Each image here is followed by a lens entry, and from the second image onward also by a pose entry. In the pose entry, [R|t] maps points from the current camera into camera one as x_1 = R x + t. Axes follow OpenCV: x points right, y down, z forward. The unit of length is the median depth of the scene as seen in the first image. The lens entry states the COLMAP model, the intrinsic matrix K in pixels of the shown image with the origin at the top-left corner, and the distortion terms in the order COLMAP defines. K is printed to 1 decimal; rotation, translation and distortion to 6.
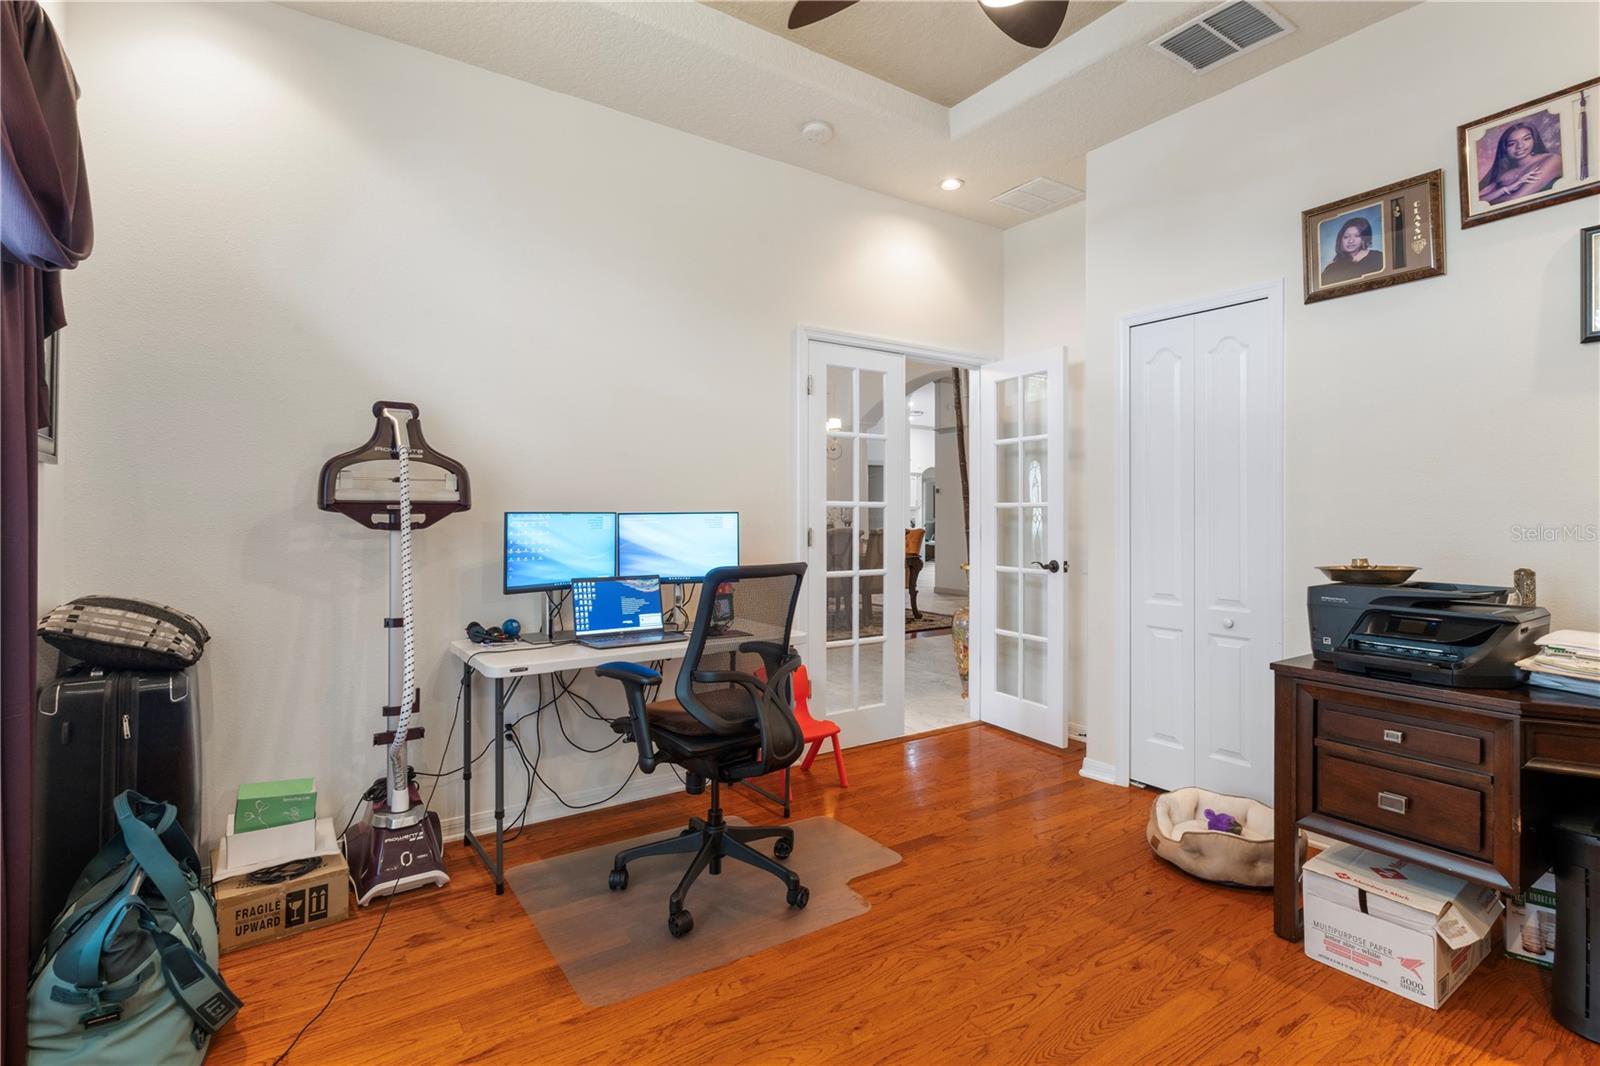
lens RADIAL K [[747.4, 0, 800.1], [0, 747.4, 523.4], [0, 0, 1]] dist [-0.000447, -0.000068]
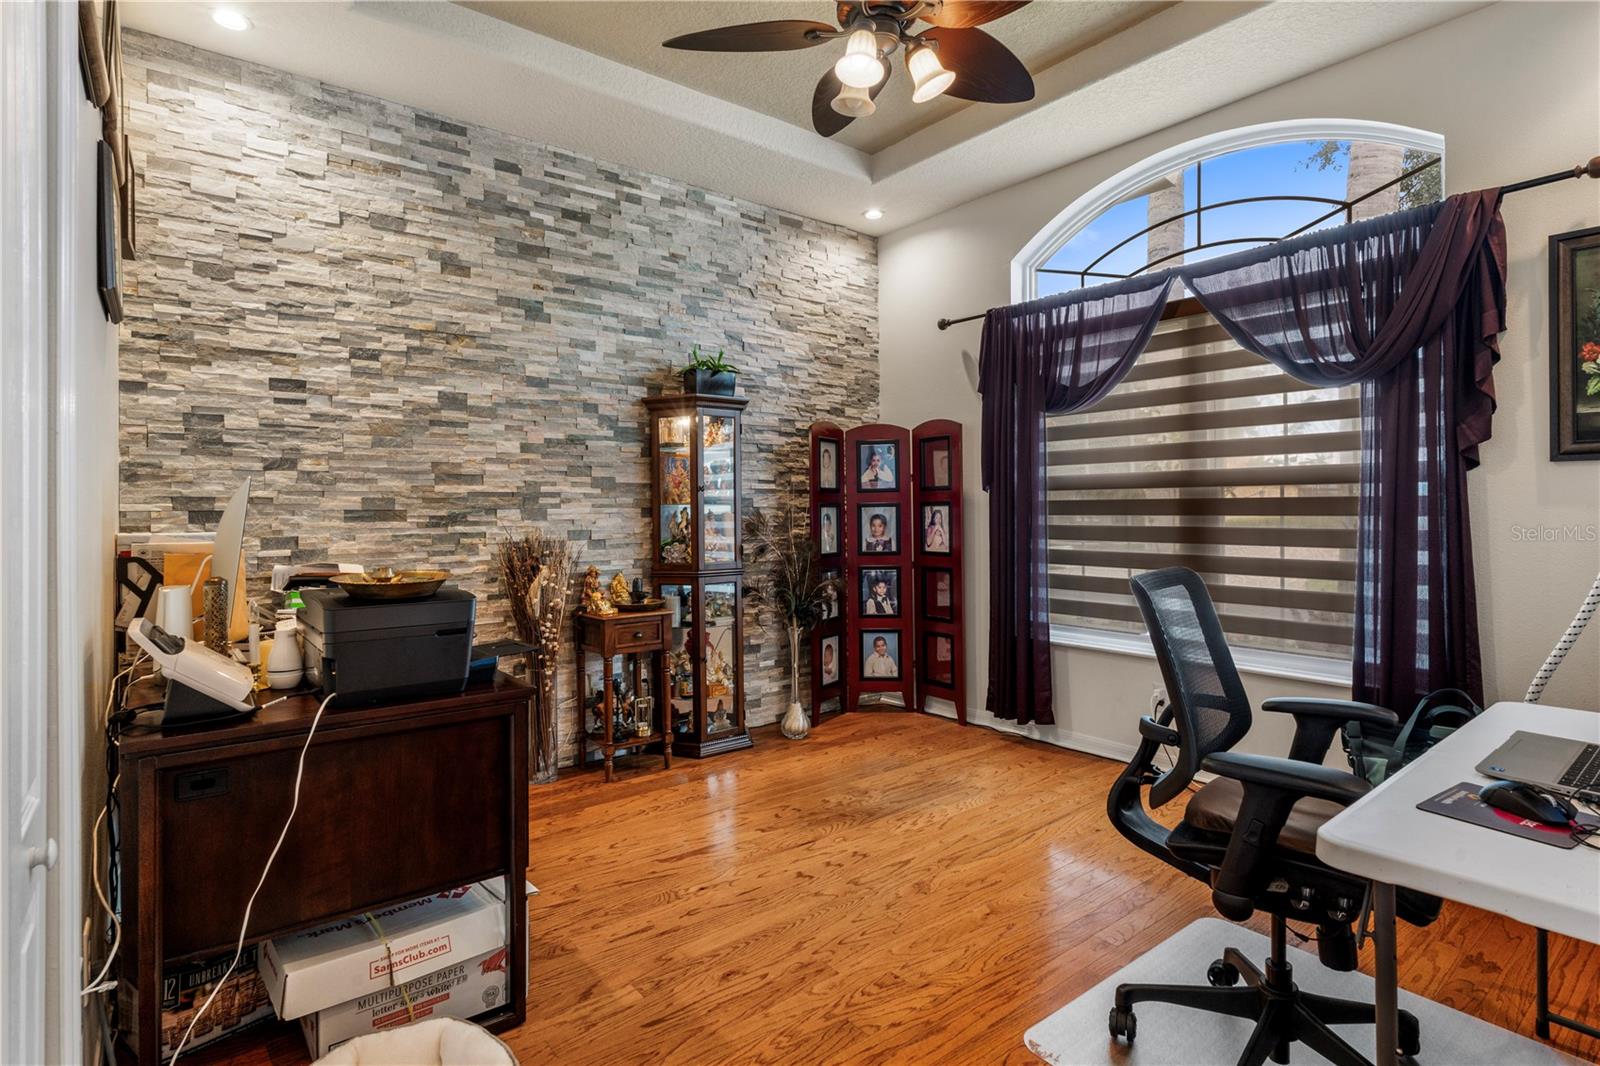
lens RADIAL K [[836.7, 0, 800.0], [0, 836.7, 520.2], [0, 0, 1]] dist [-0.006131, 0.001200]
pose [[-0.996648, 0.001576, -0.081794, 0.425698], [0.001446, 0.999998, 0.001653, 0.001576], [0.081796, 0.001529, -0.996648, 2.005409]]
